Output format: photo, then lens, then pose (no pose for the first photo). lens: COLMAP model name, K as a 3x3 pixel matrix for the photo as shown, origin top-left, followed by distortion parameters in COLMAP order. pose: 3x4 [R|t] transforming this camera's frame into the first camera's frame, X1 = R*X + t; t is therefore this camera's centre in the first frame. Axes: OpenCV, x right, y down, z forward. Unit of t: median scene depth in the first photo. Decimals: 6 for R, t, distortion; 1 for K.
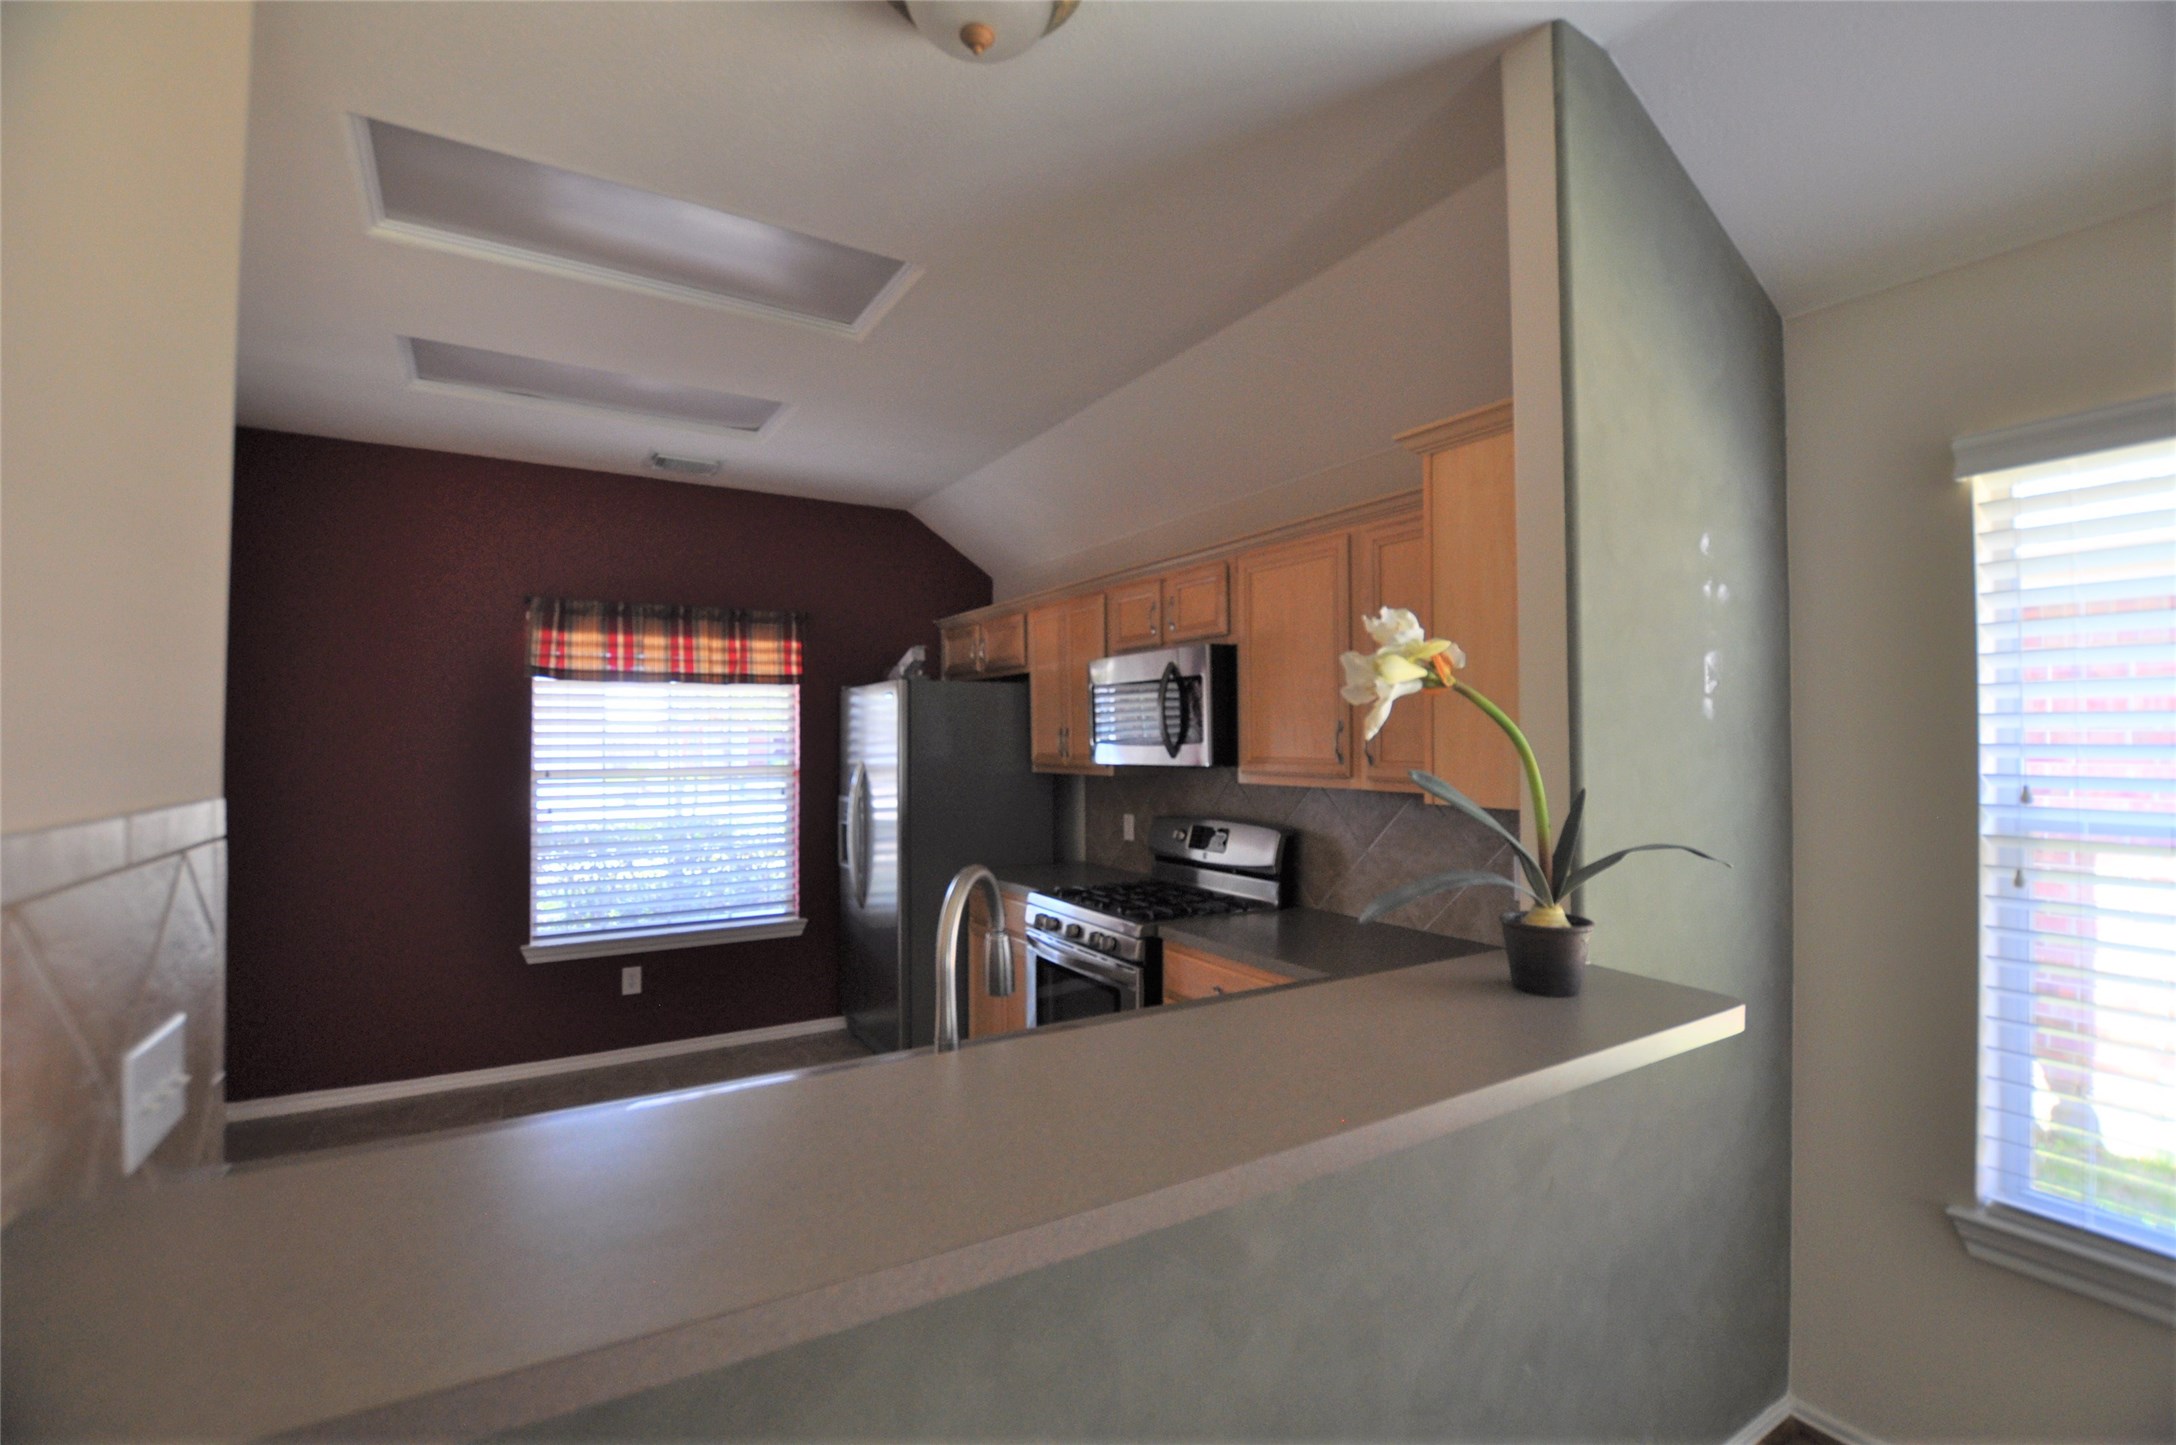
lens RADIAL K [[962.2, 0, 1099.3], [0, 962.2, 724.8], [0, 0, 1]] dist [-0.028828, 0.000215]
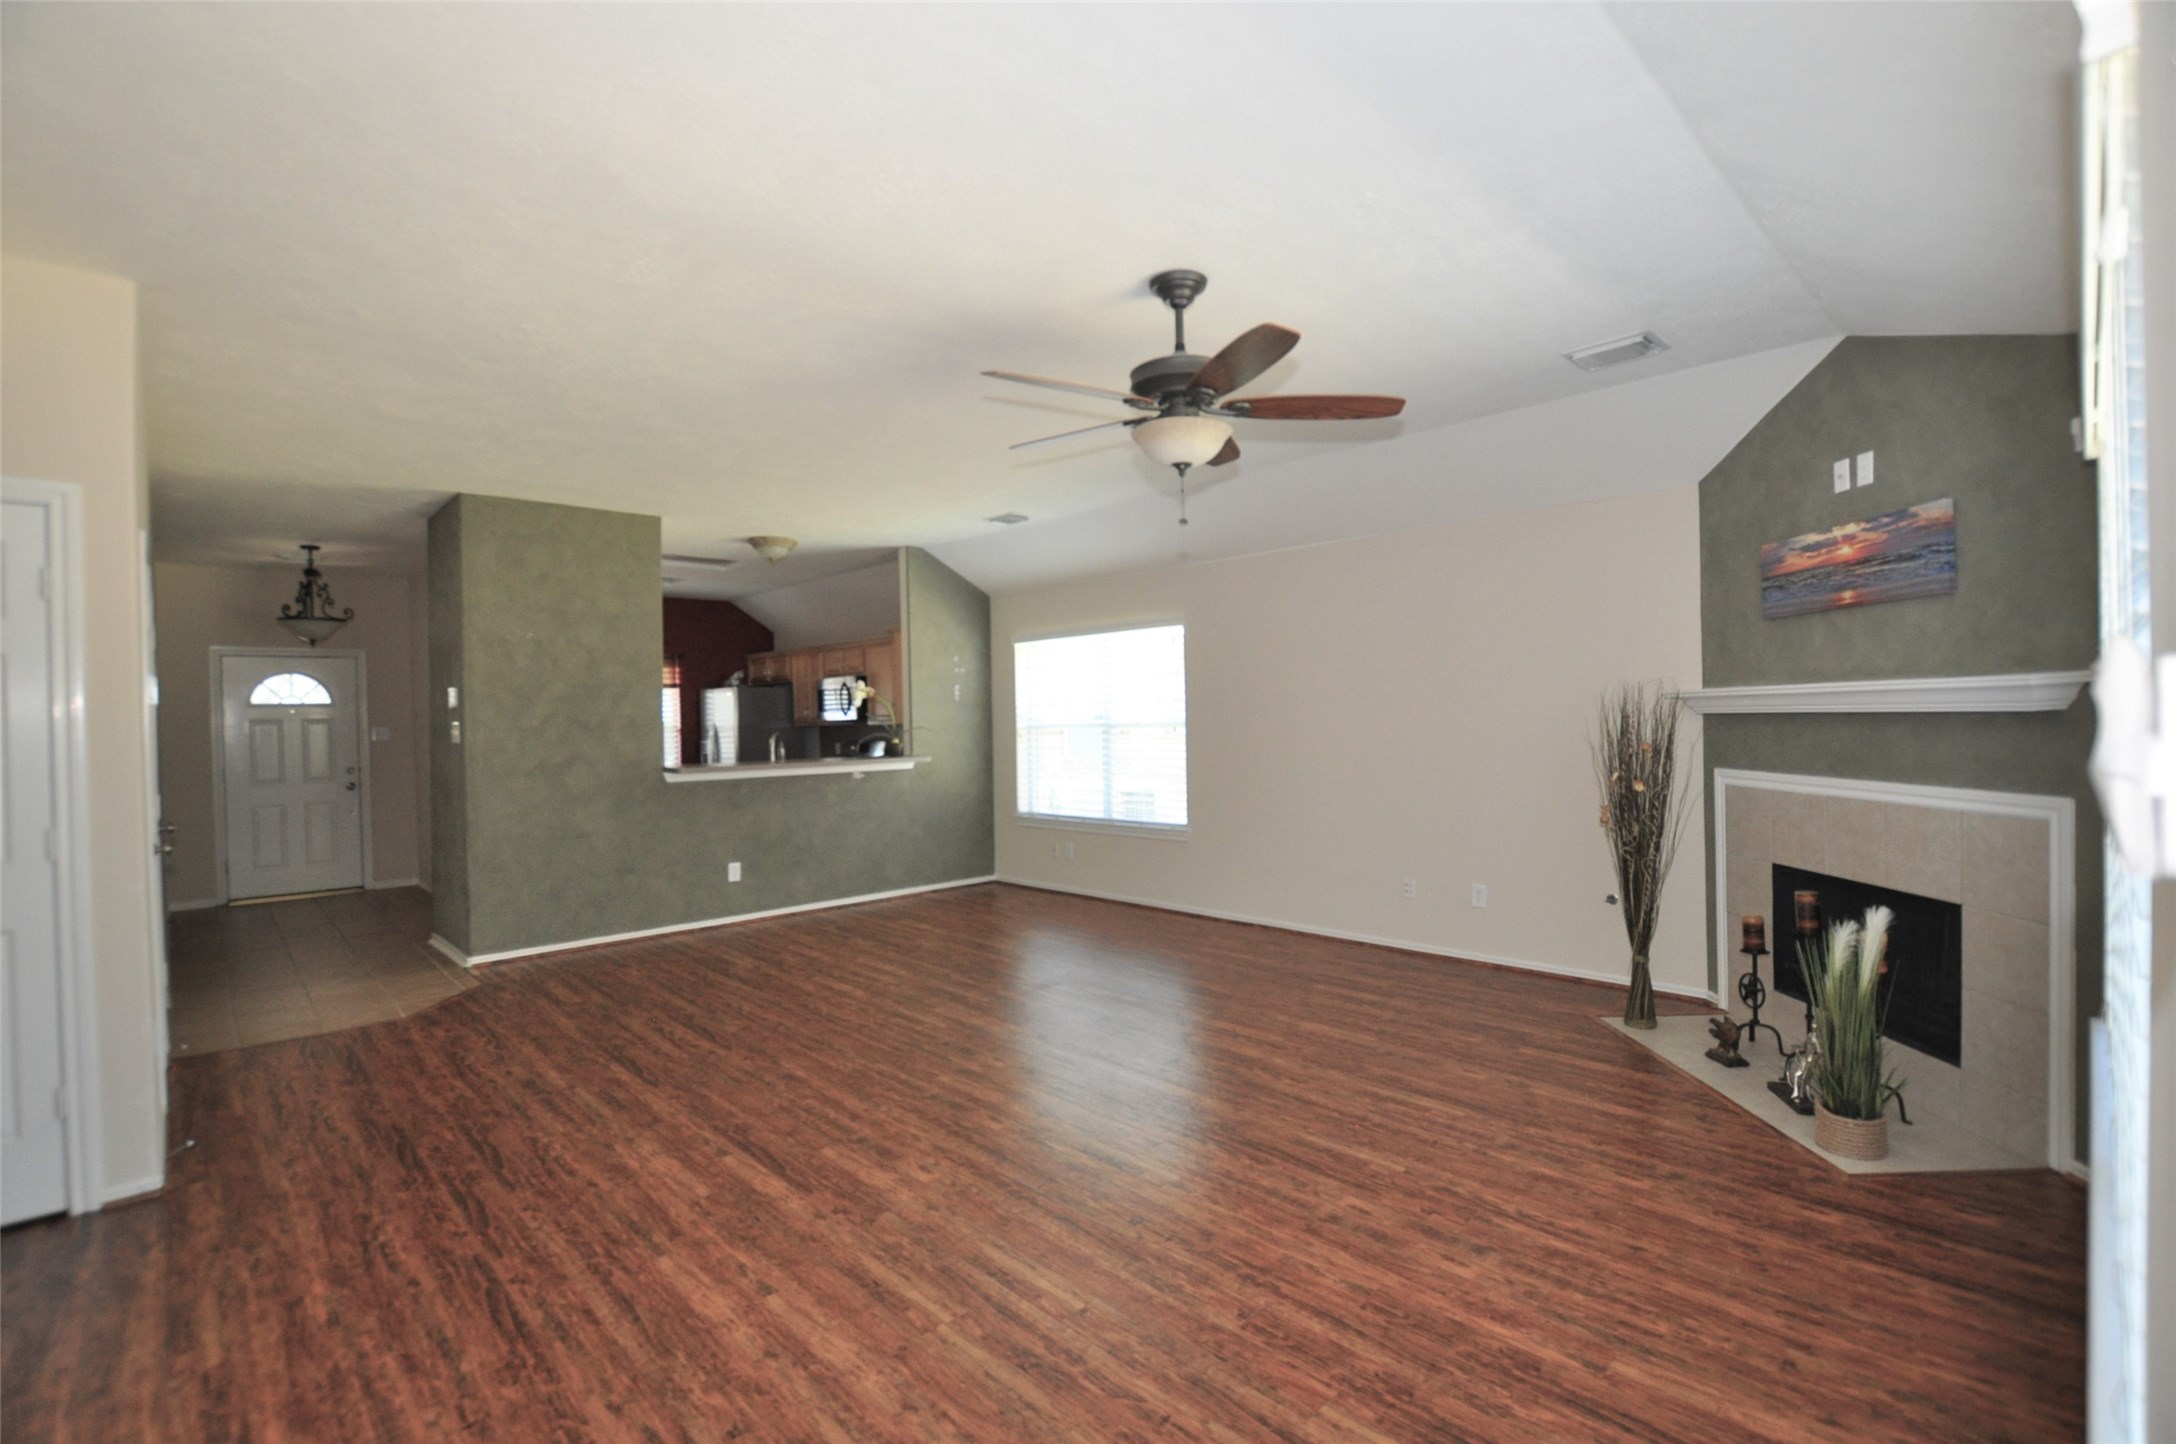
lens RADIAL K [[975.2, 0, 1088.0], [0, 975.2, 722.0], [0, 0, 1]] dist [-0.030005, -0.000113]
pose [[0.977882, -0.020790, 0.208123, 0.190165], [0.016334, 0.999600, 0.023109, -0.002287], [-0.208520, -0.019198, 0.977830, -2.017095]]
